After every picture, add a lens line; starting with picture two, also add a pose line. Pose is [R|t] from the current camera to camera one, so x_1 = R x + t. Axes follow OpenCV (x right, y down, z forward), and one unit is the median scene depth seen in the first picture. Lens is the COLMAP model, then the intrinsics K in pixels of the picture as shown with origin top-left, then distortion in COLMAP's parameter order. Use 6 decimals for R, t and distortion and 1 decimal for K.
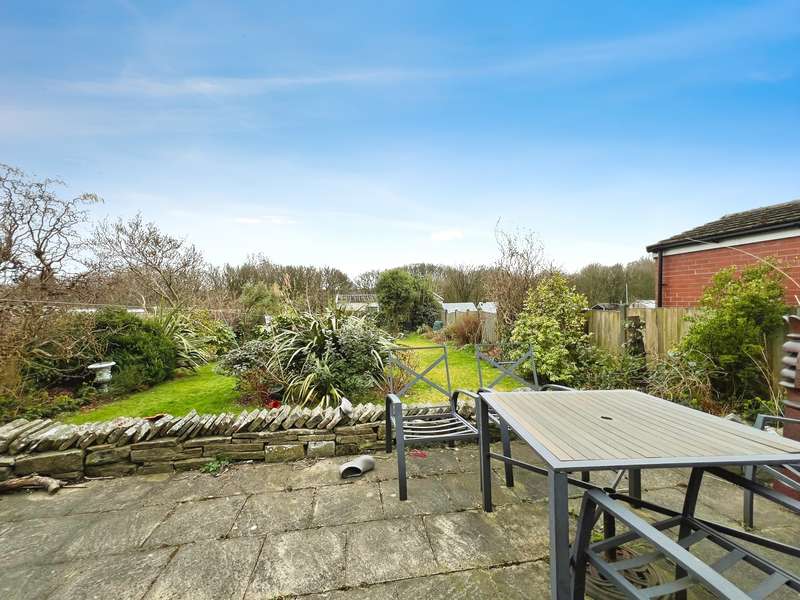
lens RADIAL K [[326.6, 0, 400.1], [0, 326.6, 302.3], [0, 0, 1]] dist [0.003329, -0.000312]
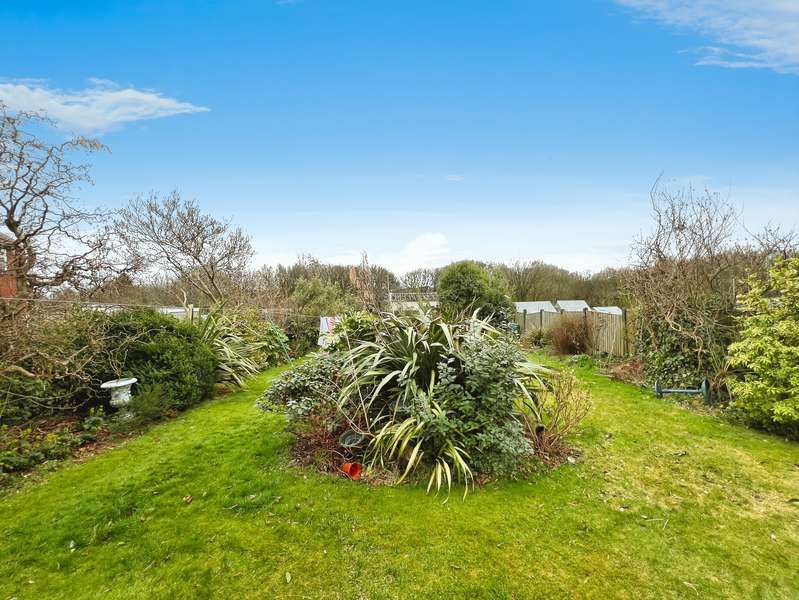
lens RADIAL K [[326.2, 0, 400.6], [0, 326.2, 299.2], [0, 0, 1]] dist [0.003329, -0.000312]
pose [[0.991513, -0.001201, -0.130003, -0.166422], [0.000128, 0.999966, -0.008261, 0.007086], [0.130009, 0.008175, 0.991479, 0.319417]]
